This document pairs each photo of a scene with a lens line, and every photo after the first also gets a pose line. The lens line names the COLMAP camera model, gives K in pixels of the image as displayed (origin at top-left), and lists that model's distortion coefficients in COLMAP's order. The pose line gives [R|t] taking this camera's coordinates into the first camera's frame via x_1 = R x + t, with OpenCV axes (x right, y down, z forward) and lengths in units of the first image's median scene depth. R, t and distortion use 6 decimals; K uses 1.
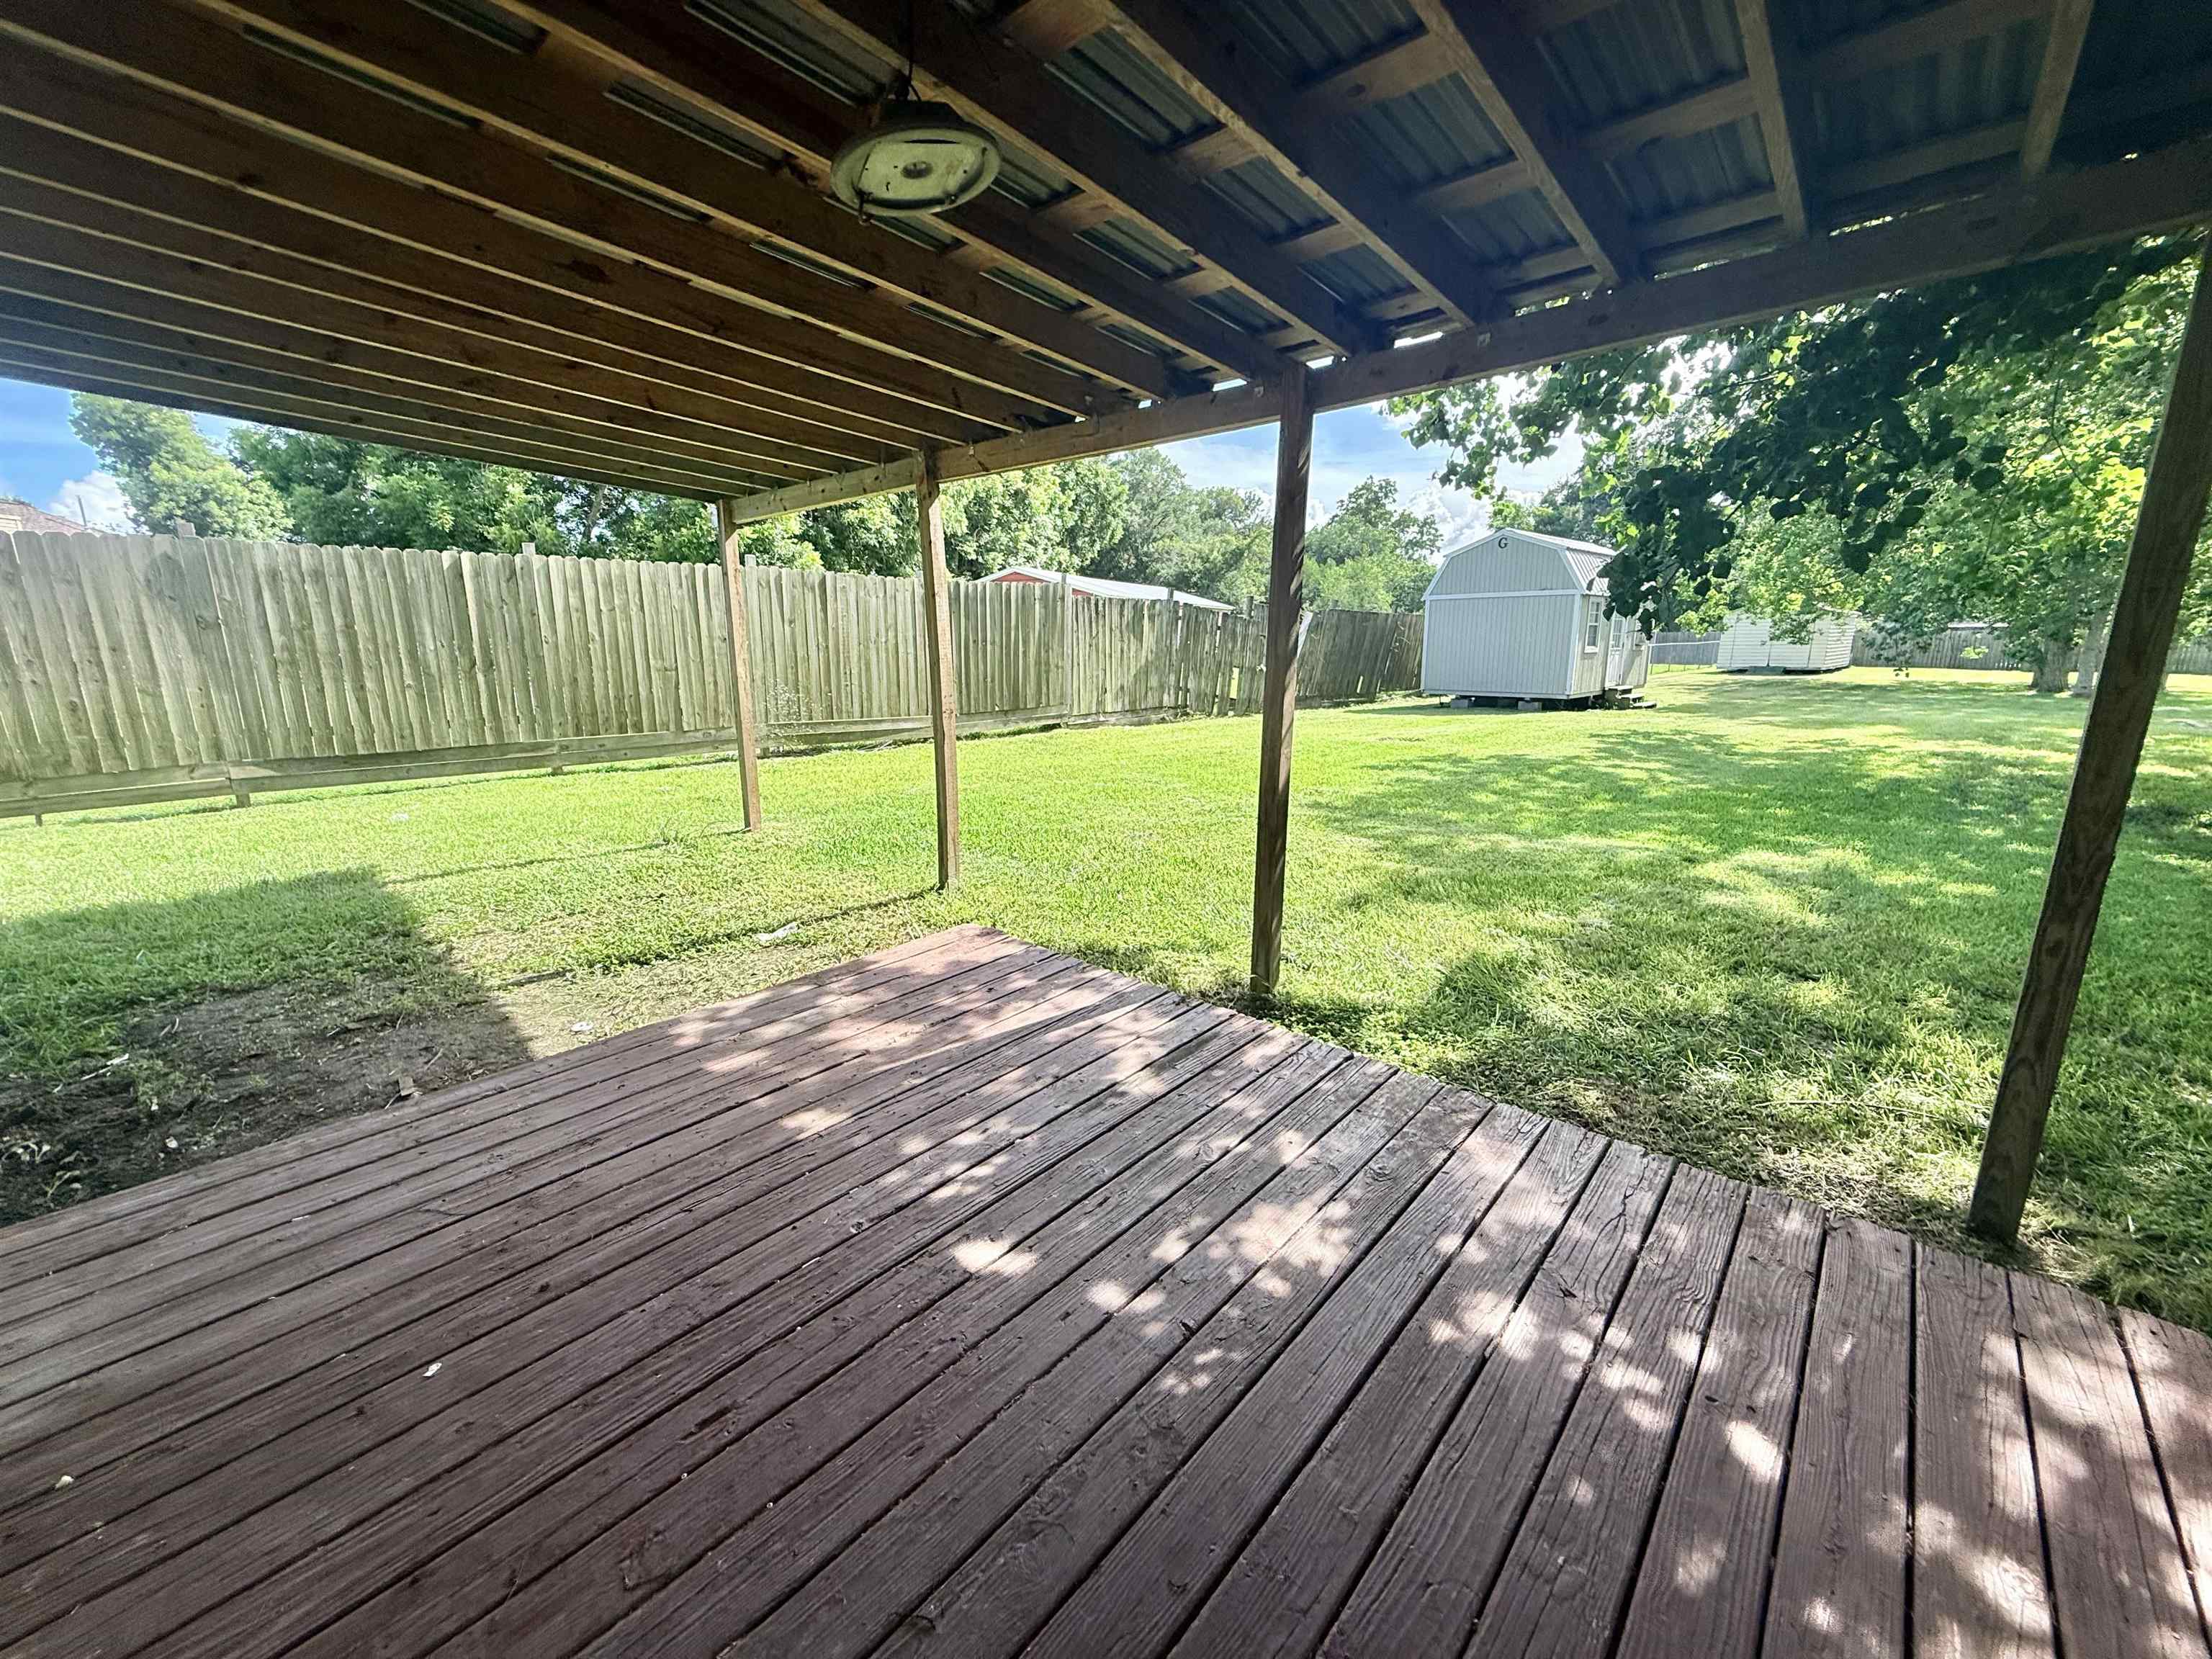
lens RADIAL K [[881.6, 0, 1106.0], [0, 881.6, 829.5], [0, 0, 1]] dist [-0.000091, 0.000323]
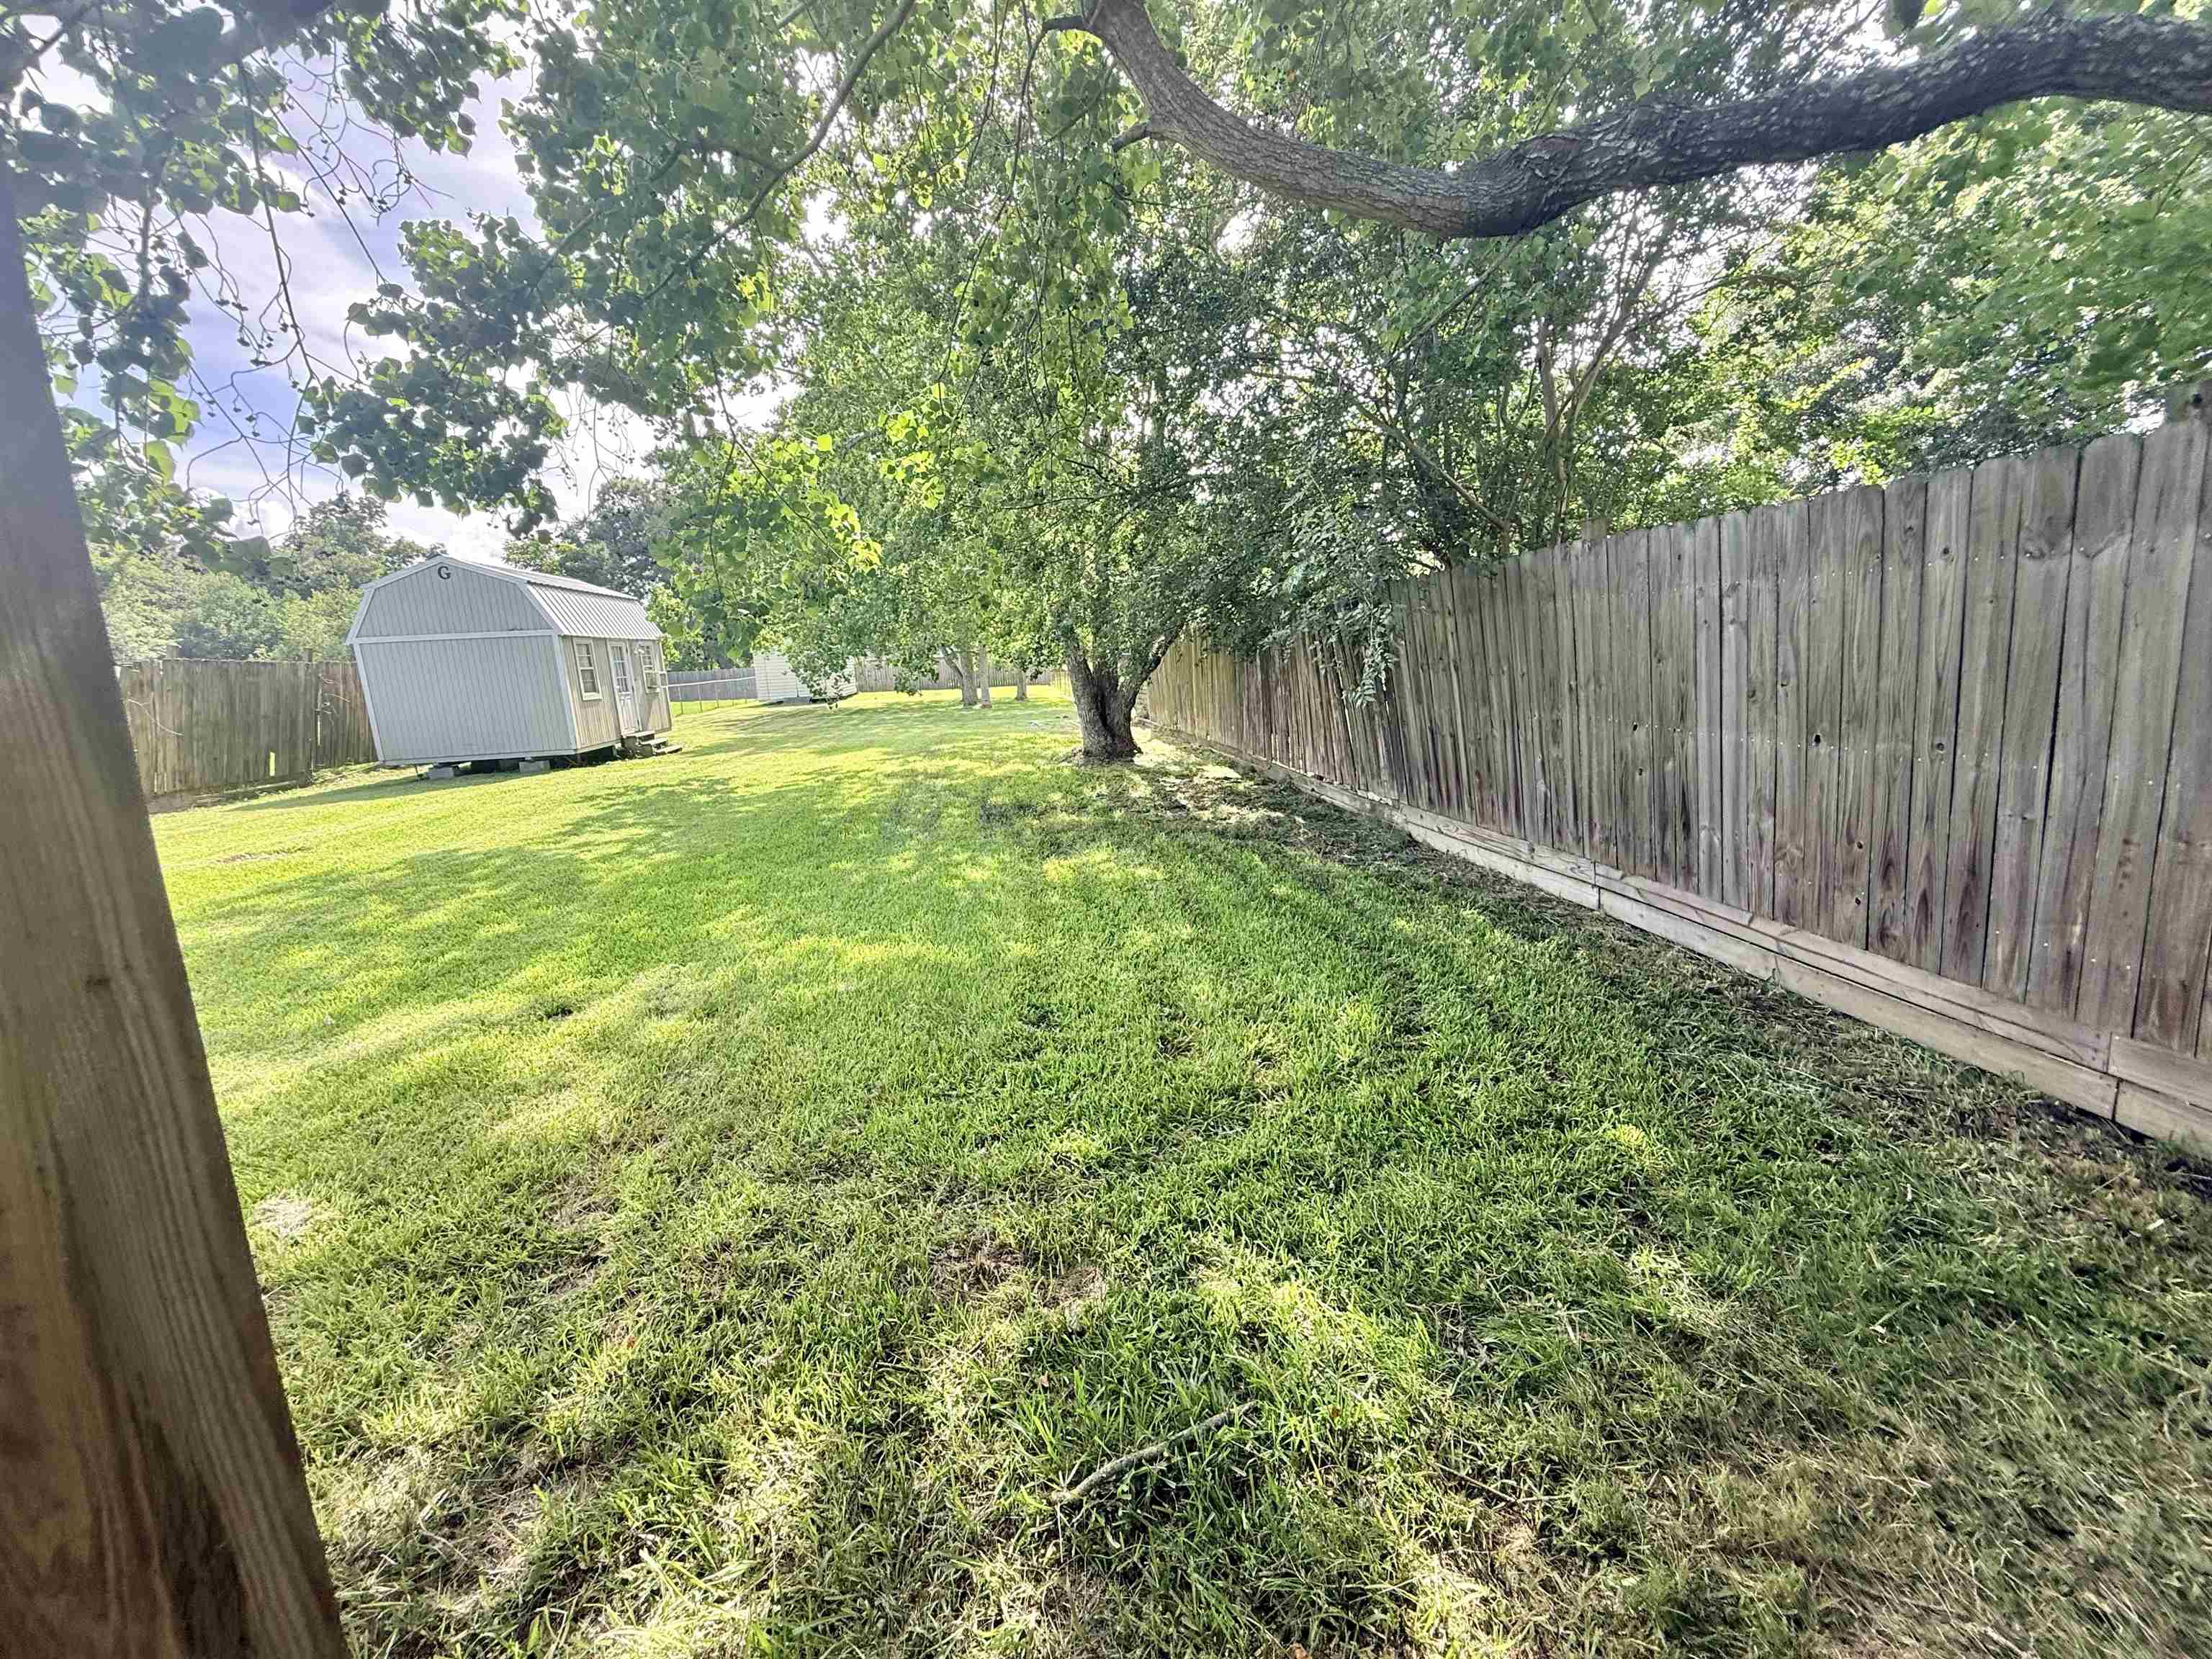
lens RADIAL K [[881.6, 0, 1106.0], [0, 881.6, 829.5], [0, 0, 1]] dist [-0.000091, 0.000323]
pose [[0.584277, -0.182392, 0.790793, 0.119562], [0.216156, 0.974194, 0.064985, -0.017826], [-0.782238, 0.132966, 0.608624, 0.066515]]
